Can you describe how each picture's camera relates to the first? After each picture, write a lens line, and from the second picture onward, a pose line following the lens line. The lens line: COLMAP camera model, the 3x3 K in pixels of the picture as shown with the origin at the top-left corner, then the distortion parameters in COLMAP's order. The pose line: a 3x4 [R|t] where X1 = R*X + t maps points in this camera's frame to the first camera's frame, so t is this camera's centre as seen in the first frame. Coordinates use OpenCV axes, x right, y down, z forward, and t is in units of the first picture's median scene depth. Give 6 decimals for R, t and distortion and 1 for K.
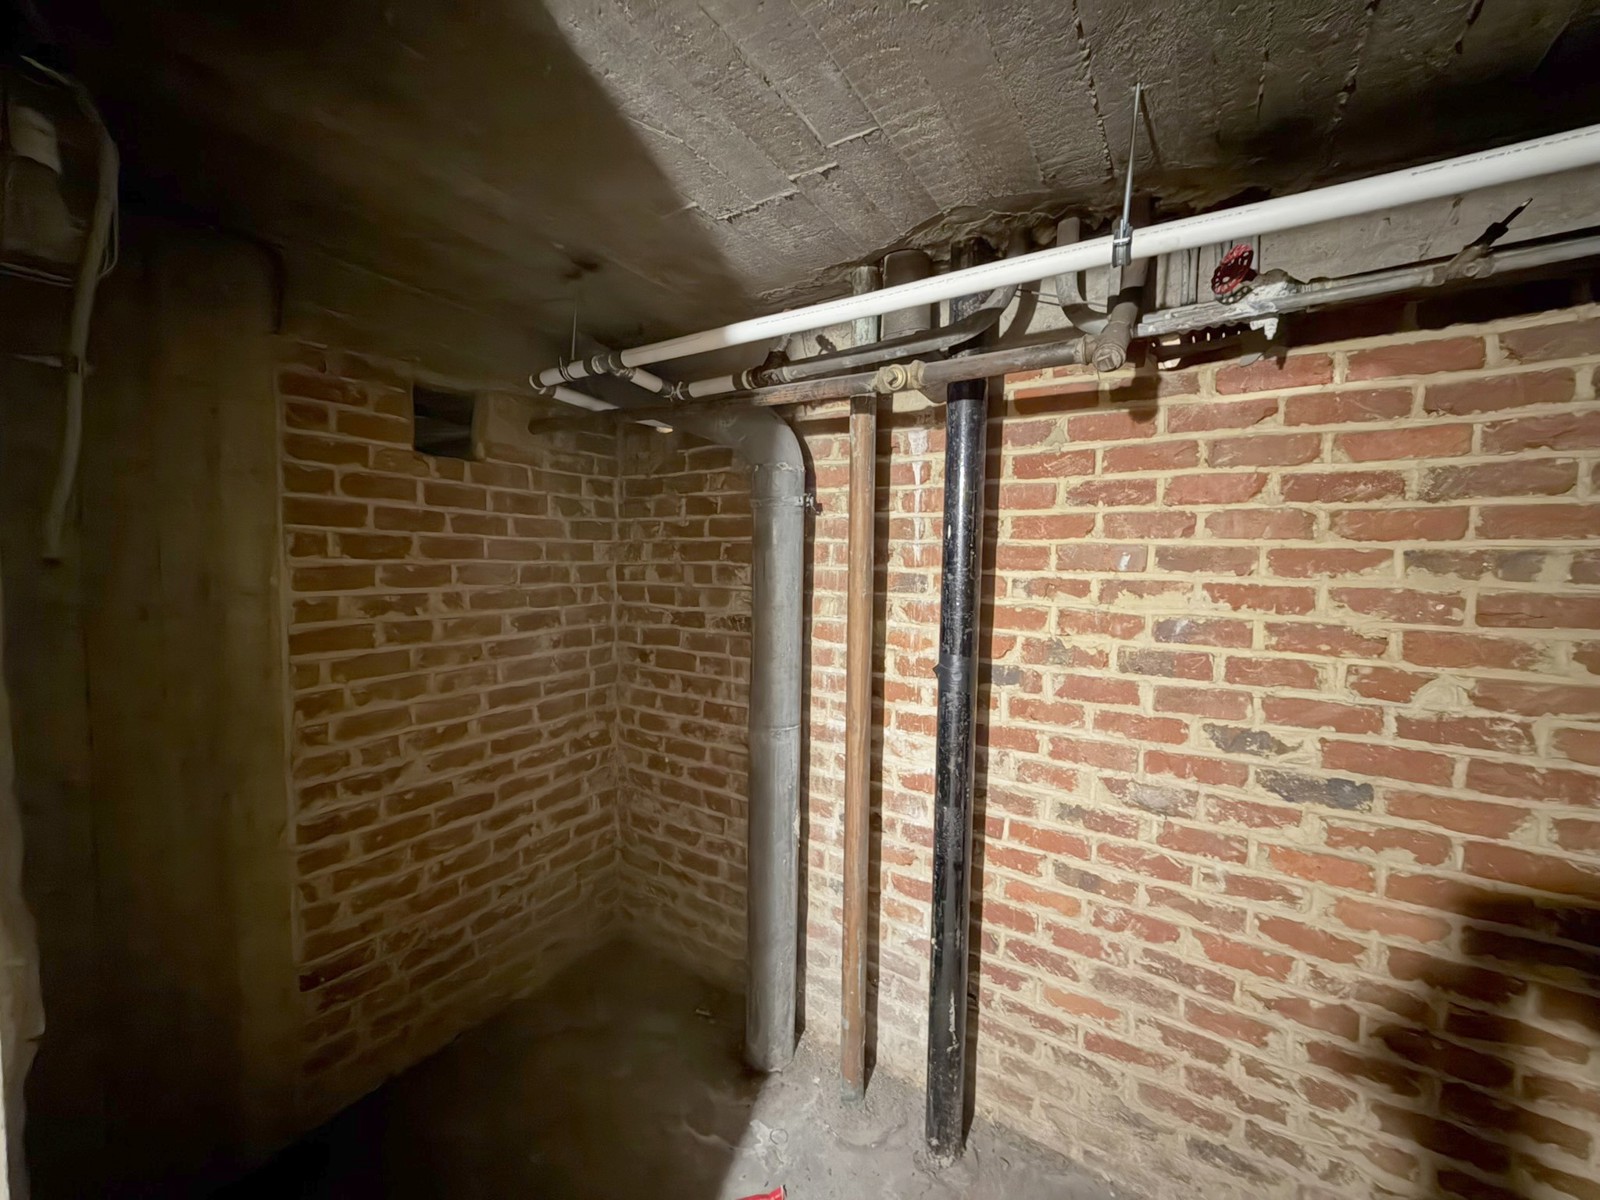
lens RADIAL K [[636.8, 0, 790.0], [0, 636.8, 599.5], [0, 0, 1]] dist [-0.000972, 0.000222]
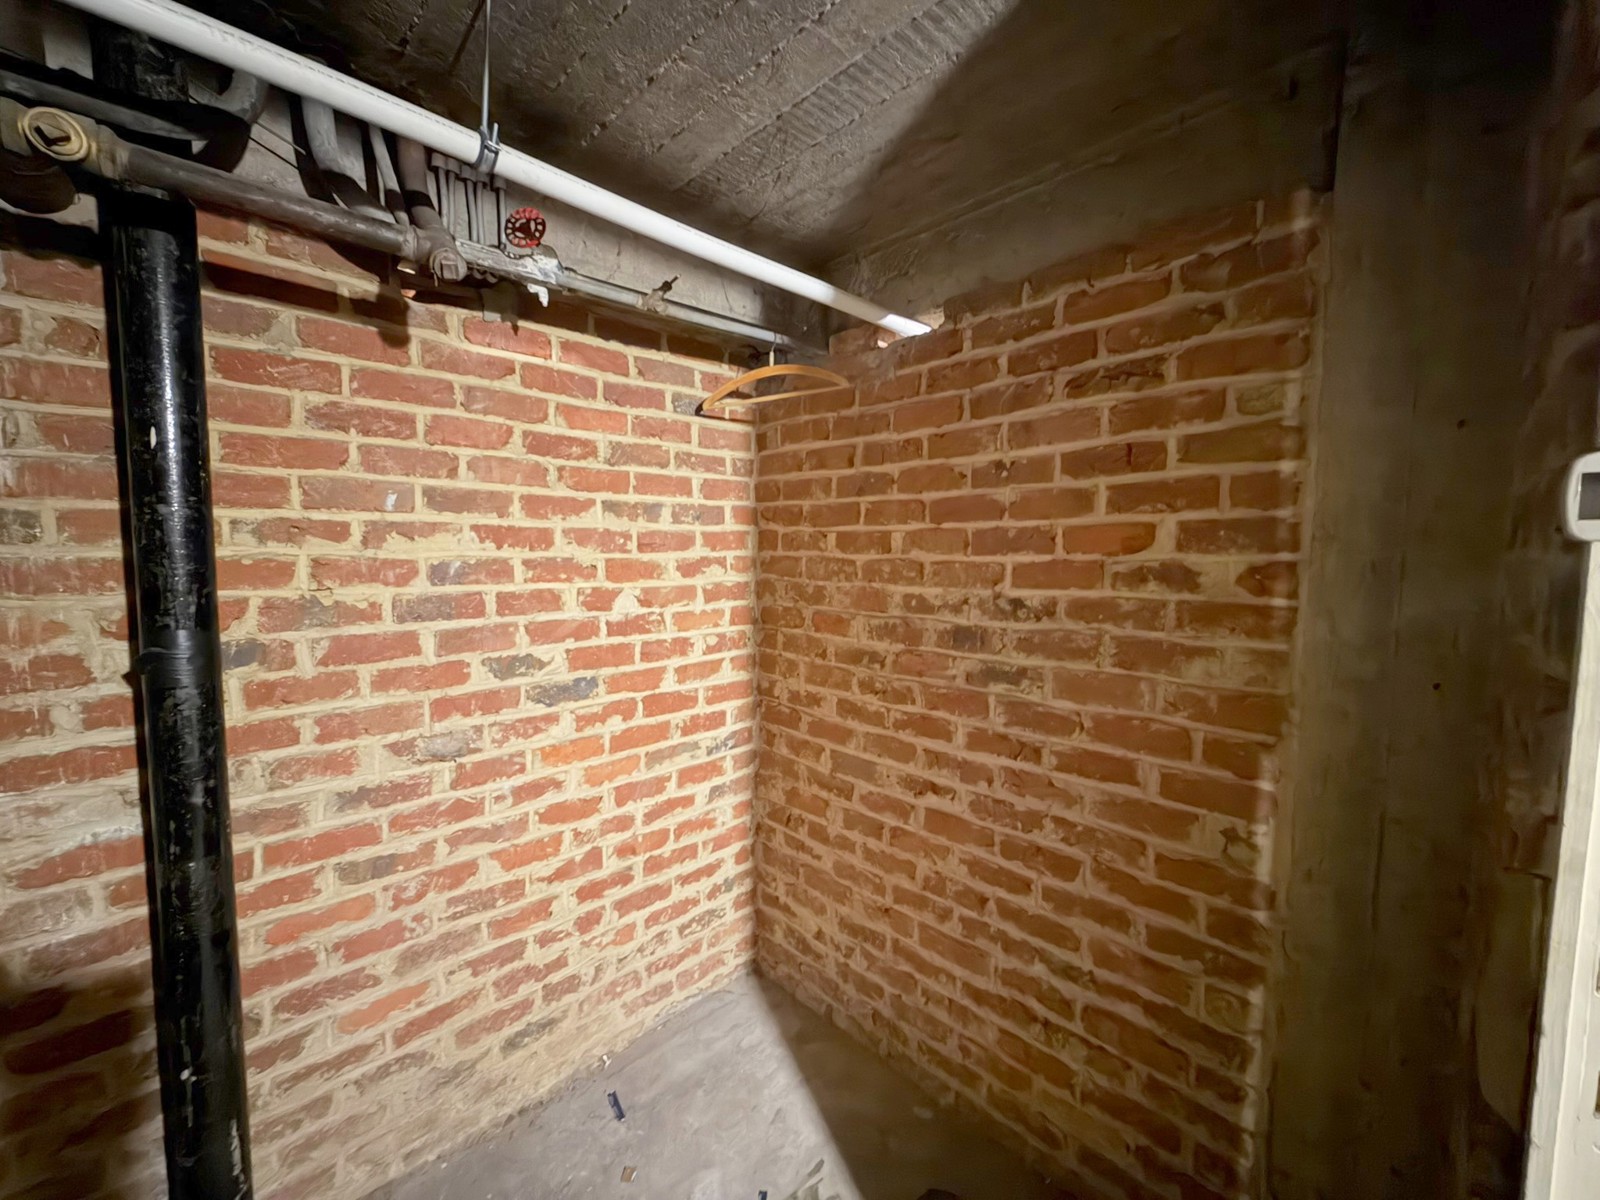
lens RADIAL K [[636.8, 0, 792.6], [0, 636.8, 594.4], [0, 0, 1]] dist [-0.000972, 0.000222]
pose [[0.222434, -0.088582, 0.970915, -0.246549], [0.053243, 0.995481, 0.078626, 0.033772], [-0.973493, 0.034206, 0.226145, 0.259341]]
